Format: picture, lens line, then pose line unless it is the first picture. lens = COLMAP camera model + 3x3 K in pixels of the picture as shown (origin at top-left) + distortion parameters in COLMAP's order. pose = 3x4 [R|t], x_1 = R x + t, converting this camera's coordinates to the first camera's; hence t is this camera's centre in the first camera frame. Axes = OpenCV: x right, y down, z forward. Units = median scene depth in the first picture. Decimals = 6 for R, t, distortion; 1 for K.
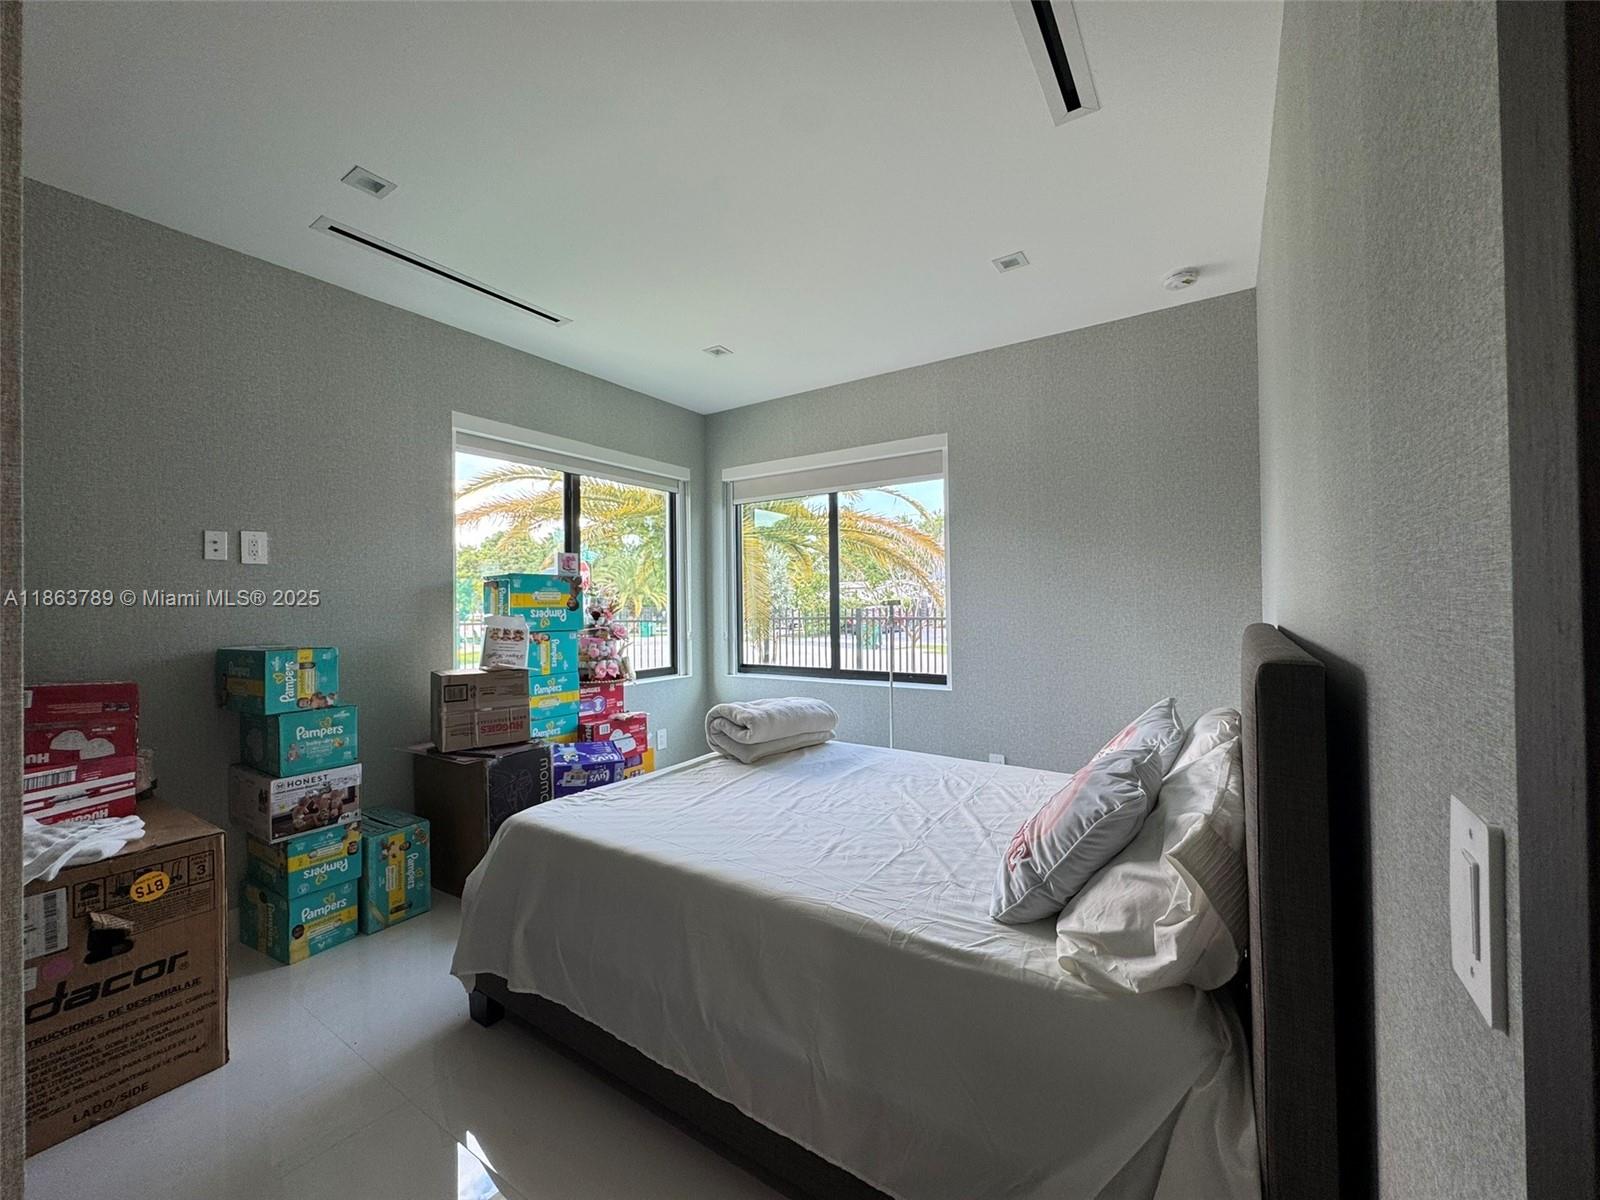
lens RADIAL K [[638.5, 0, 799.0], [0, 638.5, 598.8], [0, 0, 1]] dist [-0.001601, 0.000243]
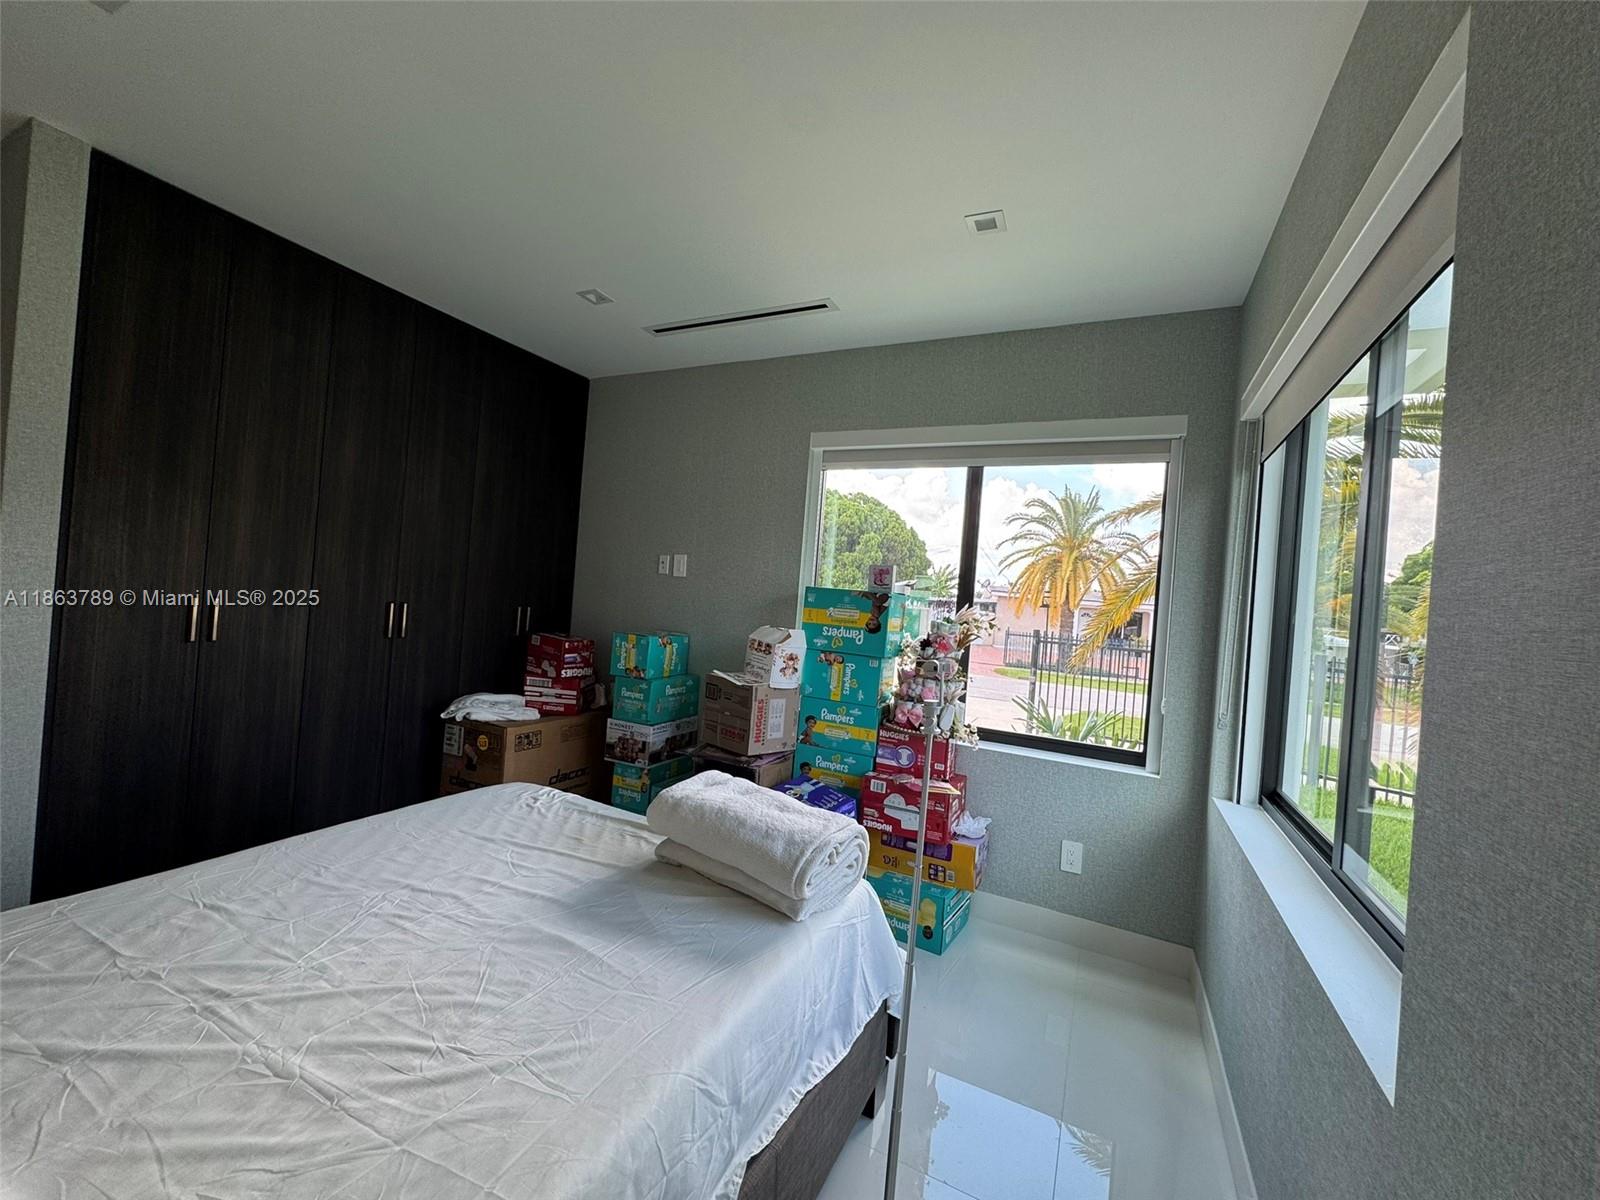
lens RADIAL K [[638.5, 0, 799.6], [0, 638.5, 597.1], [0, 0, 1]] dist [-0.001601, 0.000243]
pose [[0.127187, 0.018500, -0.991706, 0.670895], [-0.069771, 0.997516, 0.009660, -0.043475], [0.989422, 0.067964, 0.128162, 1.143785]]
